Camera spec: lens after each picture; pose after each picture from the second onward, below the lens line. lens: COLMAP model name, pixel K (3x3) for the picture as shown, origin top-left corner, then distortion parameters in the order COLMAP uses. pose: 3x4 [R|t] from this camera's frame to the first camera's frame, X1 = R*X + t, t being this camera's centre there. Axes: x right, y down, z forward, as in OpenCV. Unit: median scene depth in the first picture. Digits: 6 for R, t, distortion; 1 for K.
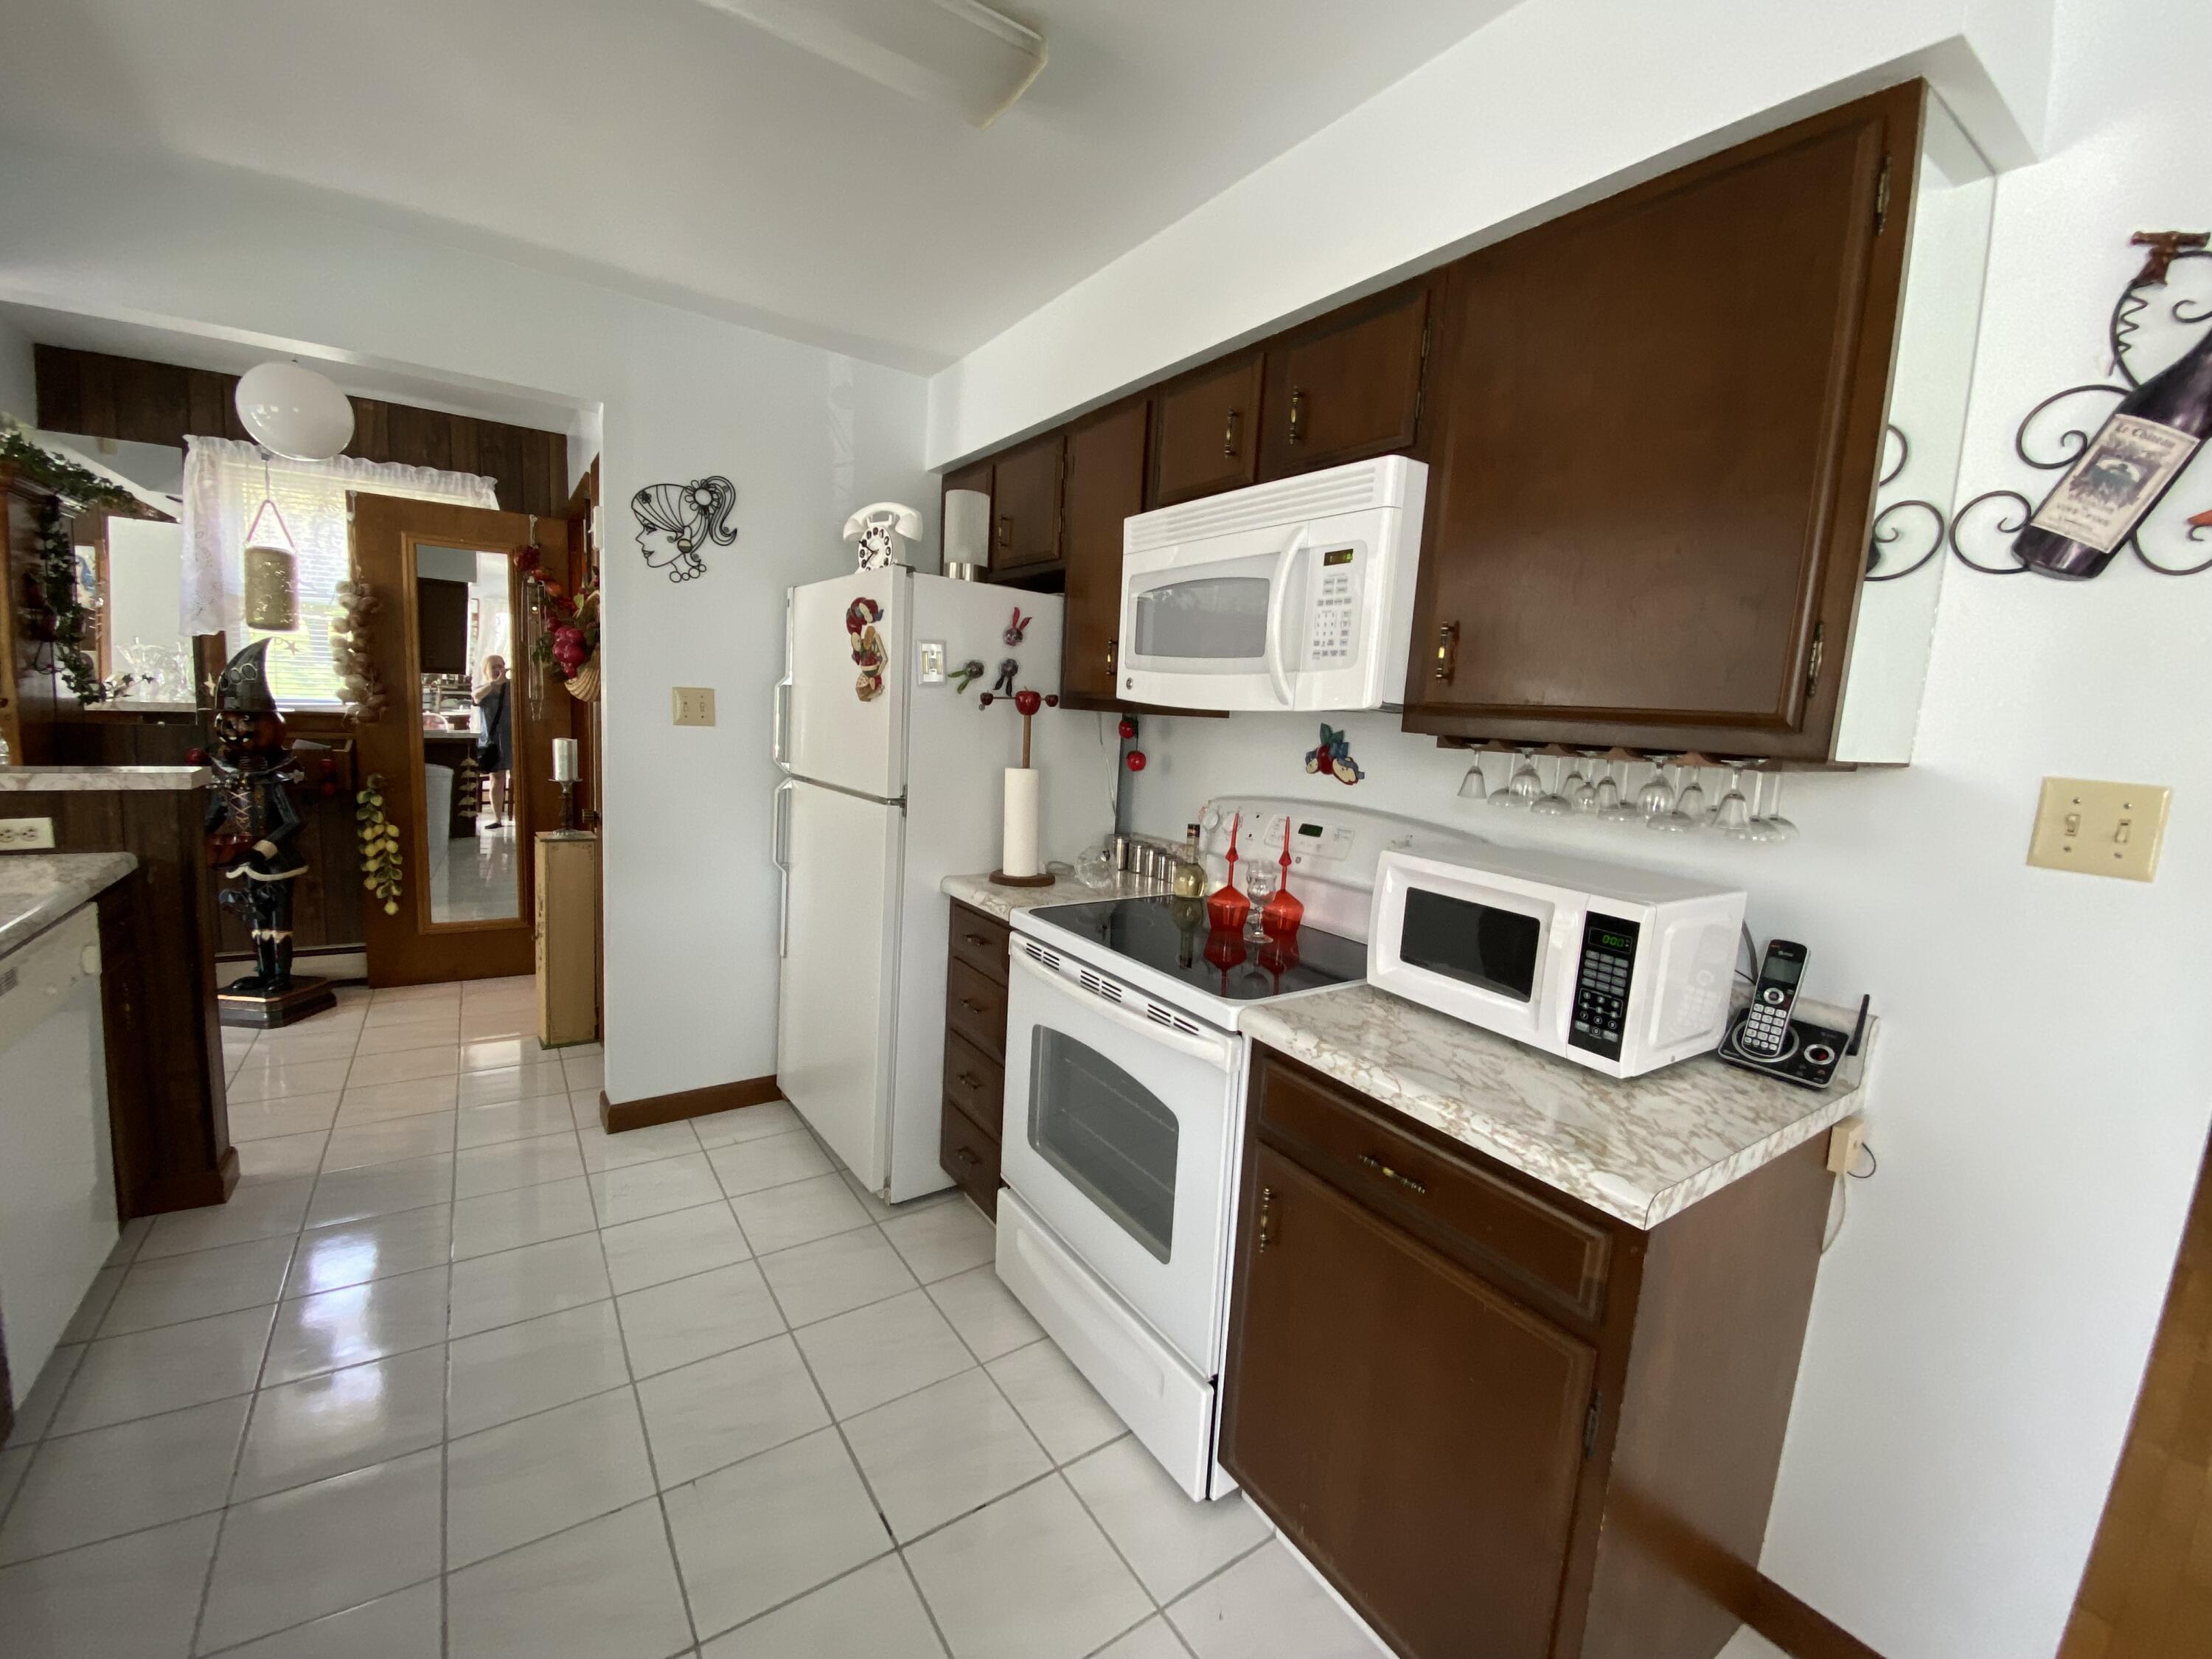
lens RADIAL K [[910.2, 0, 1102.9], [0, 910.2, 834.5], [0, 0, 1]] dist [0.019029, -0.006269]
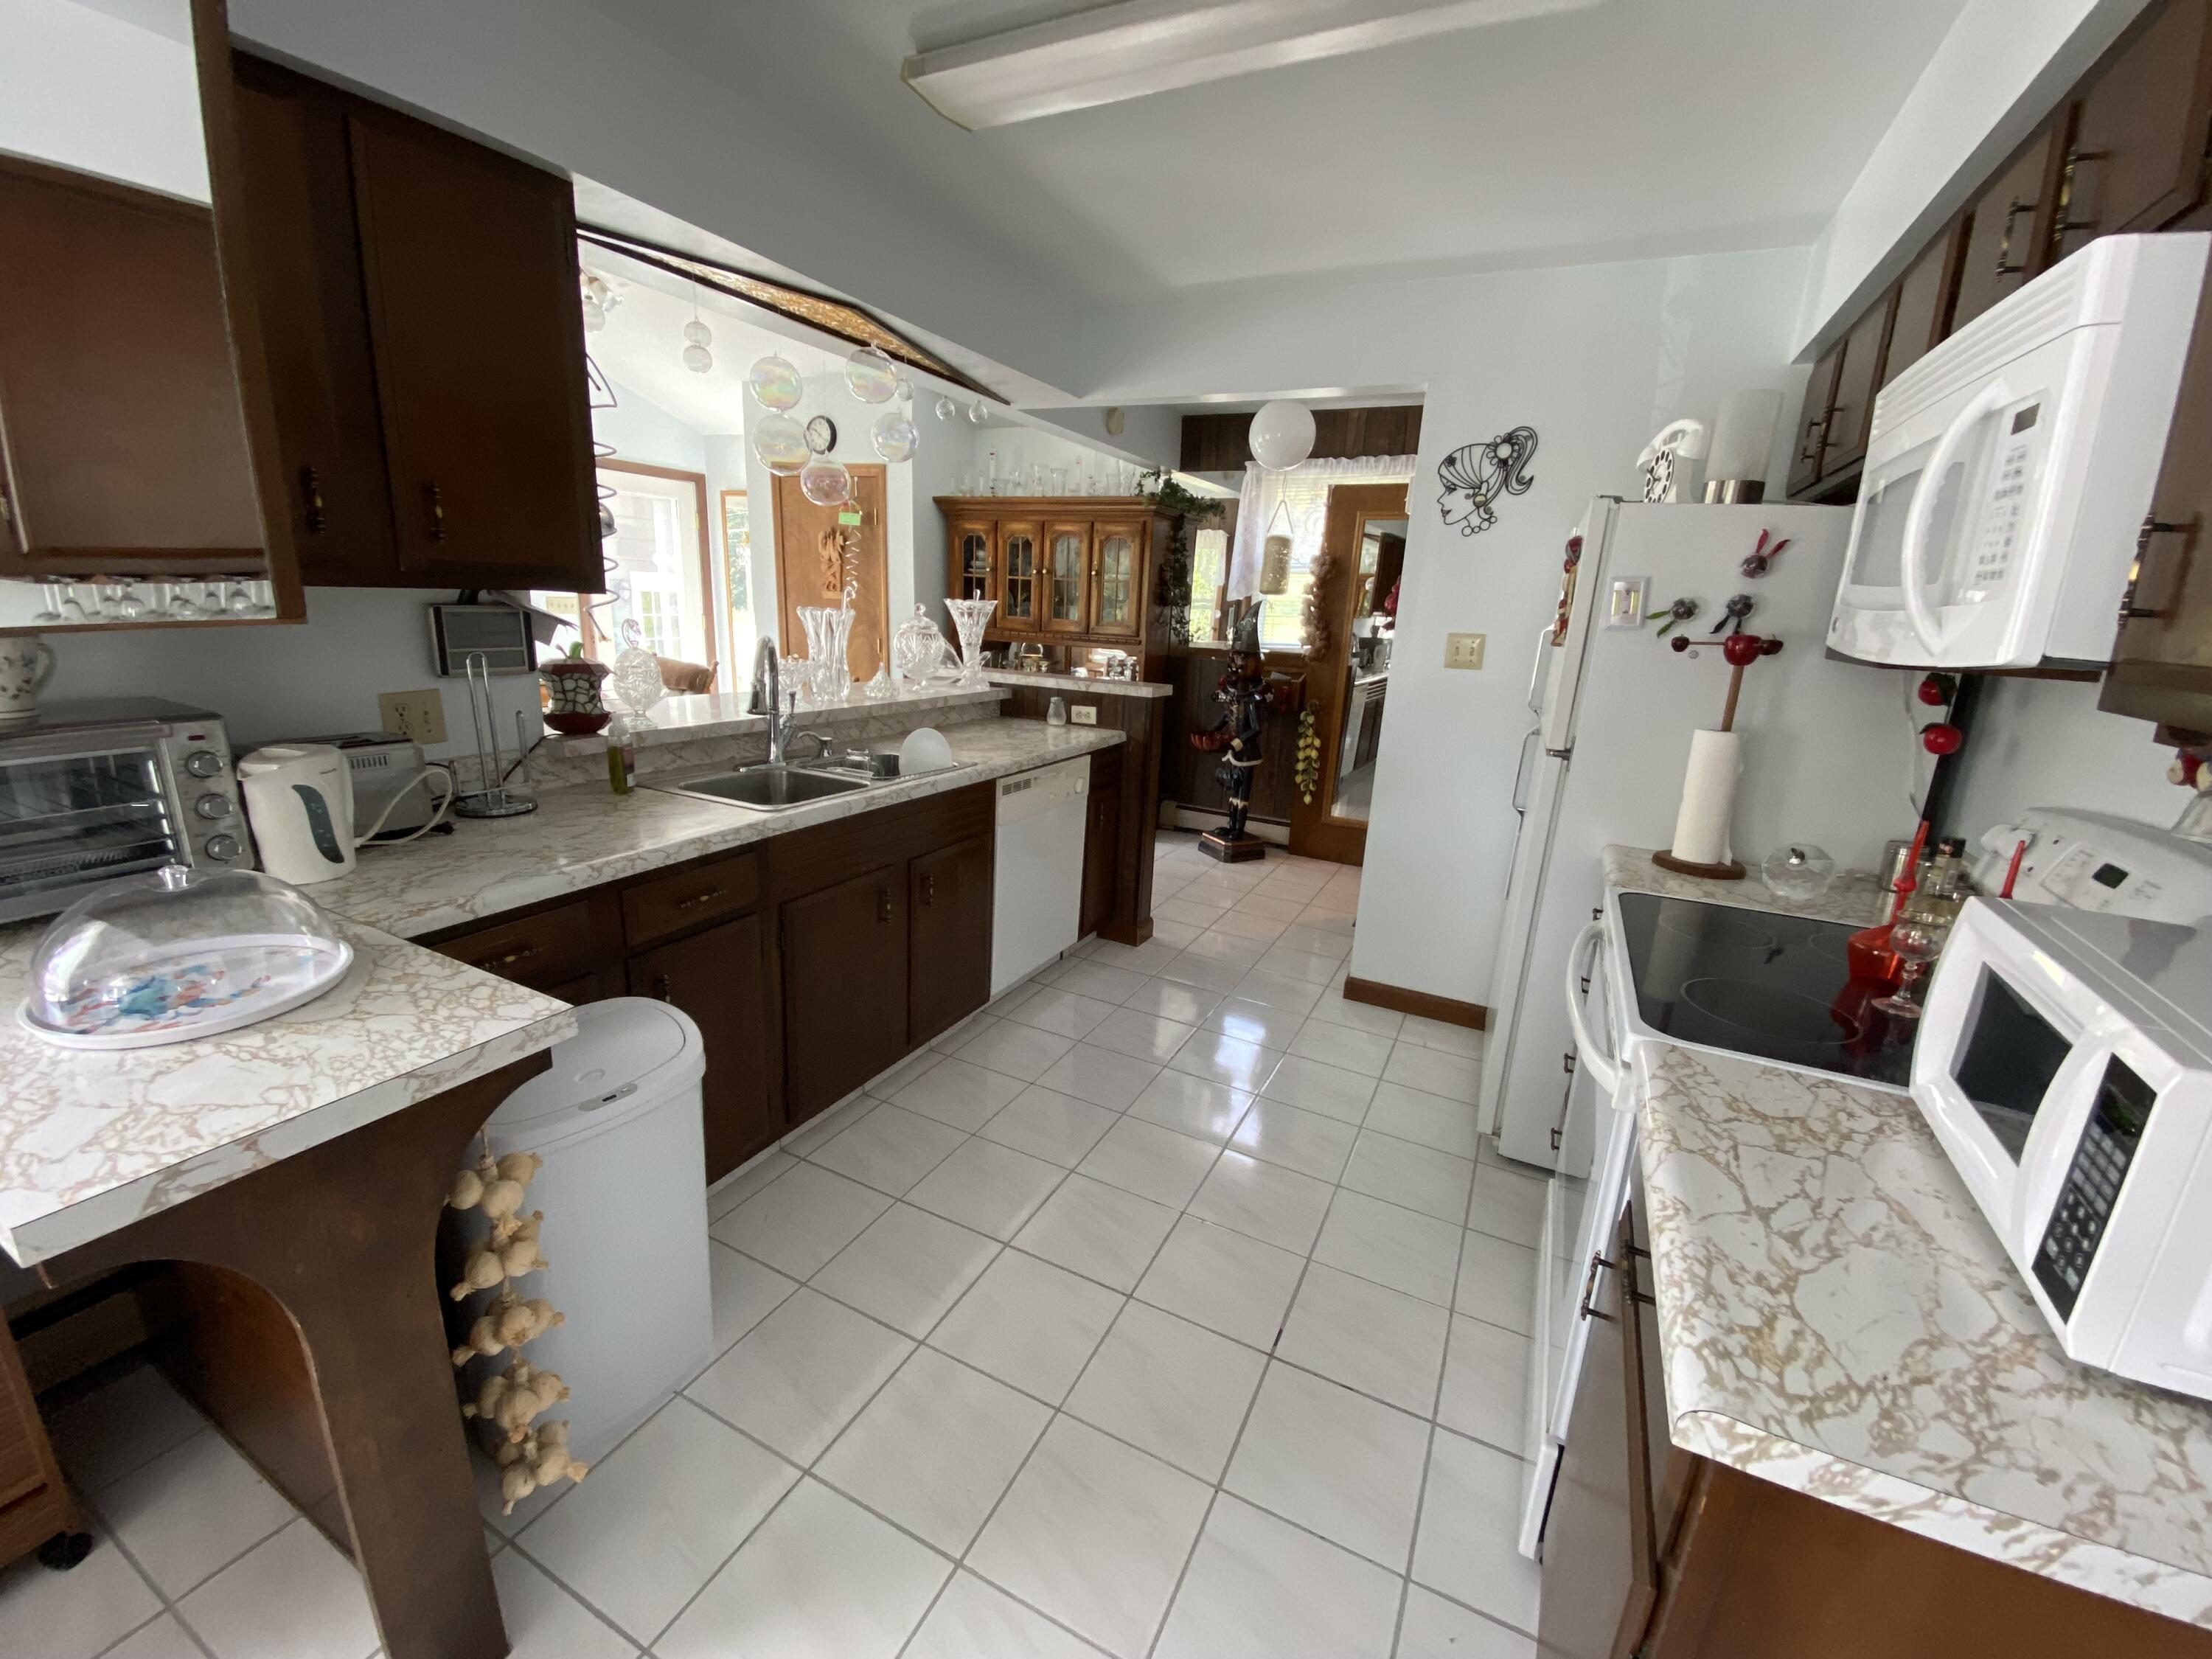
lens RADIAL K [[910.2, 0, 1104.8], [0, 910.2, 836.5], [0, 0, 1]] dist [0.019029, -0.006269]
pose [[0.480723, 0.190373, -0.855958, 0.328246], [-0.138860, 0.980358, 0.140055, -0.016878], [0.865808, 0.051531, 0.497716, 0.100691]]
